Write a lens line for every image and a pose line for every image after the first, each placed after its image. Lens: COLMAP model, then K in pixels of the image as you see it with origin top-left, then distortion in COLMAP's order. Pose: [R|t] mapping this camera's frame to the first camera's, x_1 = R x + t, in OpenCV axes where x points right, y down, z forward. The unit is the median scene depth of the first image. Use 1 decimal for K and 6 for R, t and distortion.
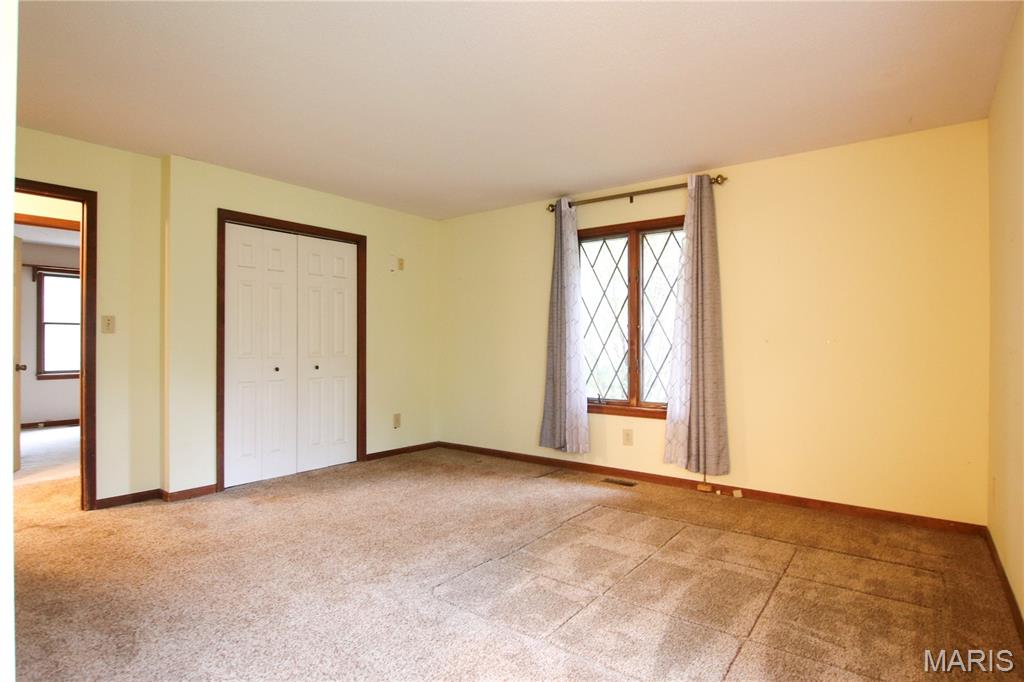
lens RADIAL K [[544.3, 0, 512.0], [0, 544.3, 341.0], [0, 0, 1]] dist [-0.000899, -0.000098]
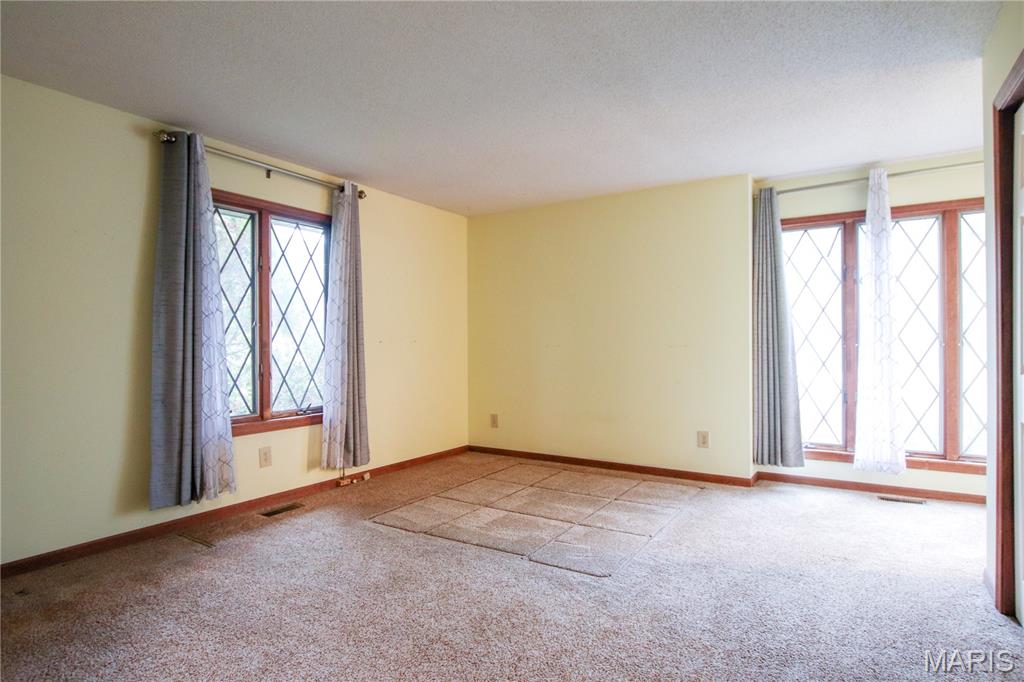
lens RADIAL K [[544.3, 0, 512.0], [0, 544.3, 341.0], [0, 0, 1]] dist [-0.000899, -0.000098]
pose [[-0.081502, 0.002474, 0.996670, -0.708768], [0.004152, 0.999989, -0.002142, 0.002333], [-0.996665, 0.003963, -0.081511, 0.754405]]
